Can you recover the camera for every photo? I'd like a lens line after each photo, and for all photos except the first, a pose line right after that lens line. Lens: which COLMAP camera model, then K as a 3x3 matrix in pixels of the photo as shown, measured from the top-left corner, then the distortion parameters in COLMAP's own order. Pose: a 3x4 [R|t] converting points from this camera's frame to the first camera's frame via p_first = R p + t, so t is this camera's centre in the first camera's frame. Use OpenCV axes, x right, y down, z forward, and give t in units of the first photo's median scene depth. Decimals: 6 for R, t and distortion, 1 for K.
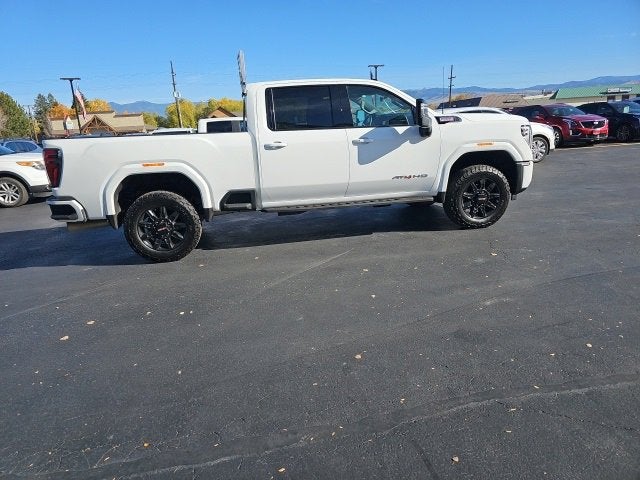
lens RADIAL K [[426.0, 0, 319.7], [0, 426.0, 235.8], [0, 0, 1]] dist [0.062403, -0.055291]
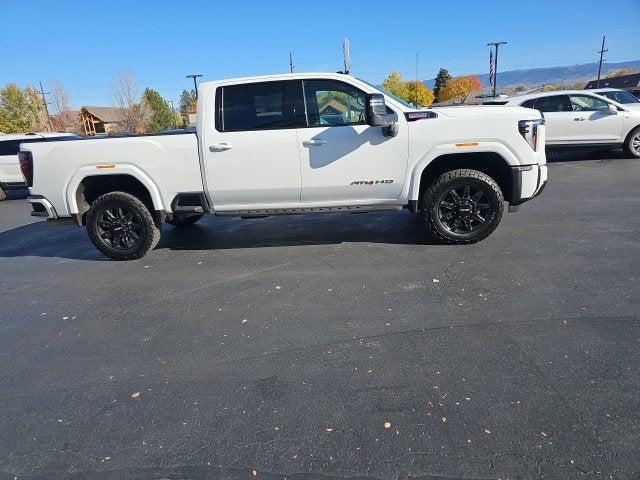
lens RADIAL K [[426.5, 0, 317.6], [0, 426.5, 240.2], [0, 0, 1]] dist [0.060093, -0.050887]
pose [[0.959934, 0.058737, -0.274003, 0.364289], [-0.048644, 0.997869, 0.043493, -0.054013], [0.275973, -0.028422, 0.960745, 0.125034]]
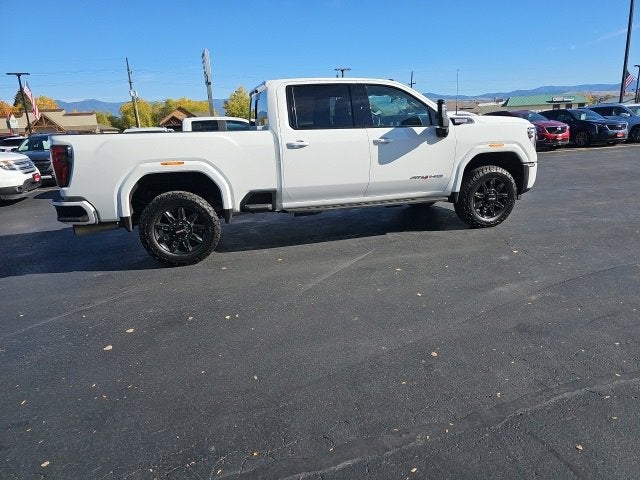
lens RADIAL K [[424.8, 0, 328.8], [0, 424.8, 242.8], [0, 0, 1]] dist [0.059326, -0.048730]
pose [[0.993933, -0.014755, 0.108992, -0.136786], [0.013808, 0.999860, 0.009442, 0.005266], [-0.109116, -0.007880, 0.993998, 0.019423]]
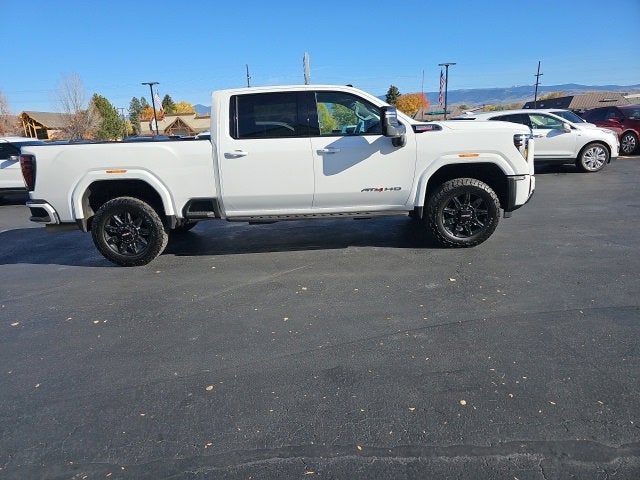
lens RADIAL K [[426.5, 0, 317.6], [0, 426.5, 240.2], [0, 0, 1]] dist [0.060093, -0.050887]
pose [[0.984328, 0.048179, -0.169637, 0.246113], [-0.046849, 0.998832, 0.011836, -0.033134], [0.170009, -0.003703, 0.985436, 0.060005]]
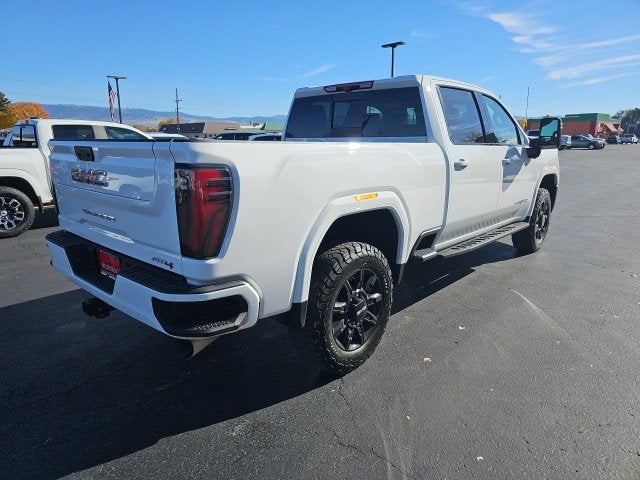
lens RADIAL K [[415.9, 0, 313.3], [0, 415.9, 239.4], [0, 0, 1]] dist [0.053530, -0.042015]
pose [[0.804341, -0.082990, 0.588344, -0.690844], [0.104802, 0.994489, -0.002999, -0.106632], [-0.584852, 0.064072, 0.808605, 0.564436]]
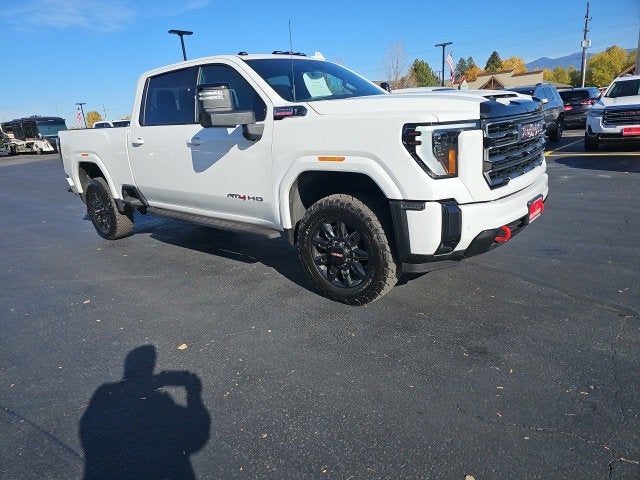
lens RADIAL K [[425.9, 0, 311.8], [0, 425.9, 243.5], [0, 0, 1]] dist [0.061051, -0.051096]
pose [[0.616476, 0.231804, -0.752479, 0.841029], [-0.151779, 0.972743, 0.175311, -0.209821], [0.772606, 0.006136, 0.634856, 0.671278]]
